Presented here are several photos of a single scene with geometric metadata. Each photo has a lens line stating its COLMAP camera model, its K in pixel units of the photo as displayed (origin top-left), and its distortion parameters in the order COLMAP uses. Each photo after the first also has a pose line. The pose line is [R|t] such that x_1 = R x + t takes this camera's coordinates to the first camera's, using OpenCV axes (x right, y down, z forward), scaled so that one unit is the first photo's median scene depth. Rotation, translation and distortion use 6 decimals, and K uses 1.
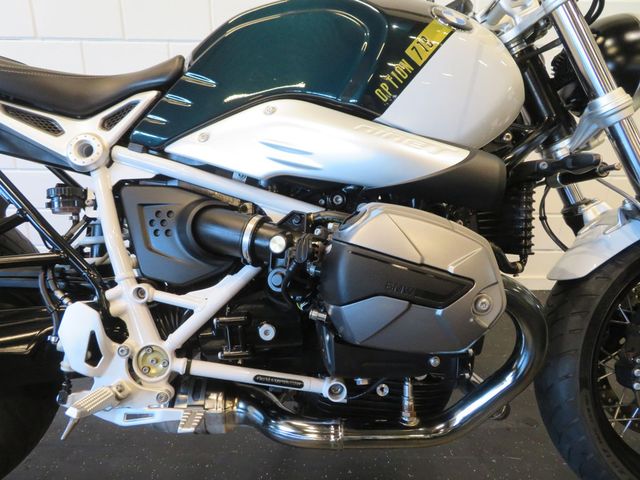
lens RADIAL K [[448.3, 0, 320.0], [0, 448.3, 240.0], [0, 0, 1]] dist [0.005503, 0.000795]
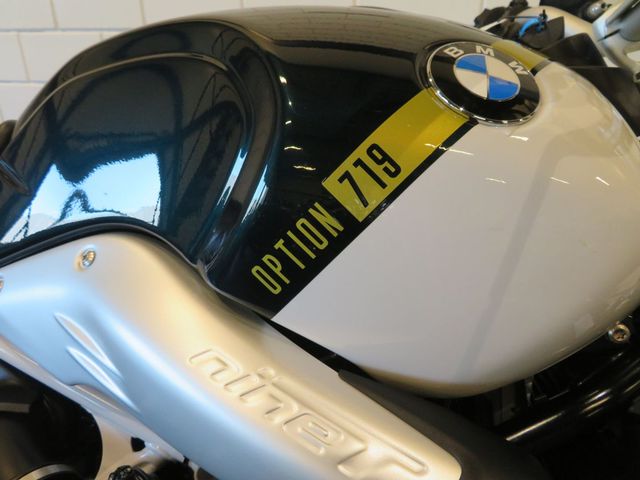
lens RADIAL K [[448.3, 0, 320.0], [0, 448.3, 240.0], [0, 0, 1]] dist [0.005503, 0.000795]
pose [[0.964581, 0.102048, -0.243248, 0.270457], [-0.081052, 0.992187, 0.094841, -0.386054], [0.251026, -0.071766, 0.965316, 0.589967]]
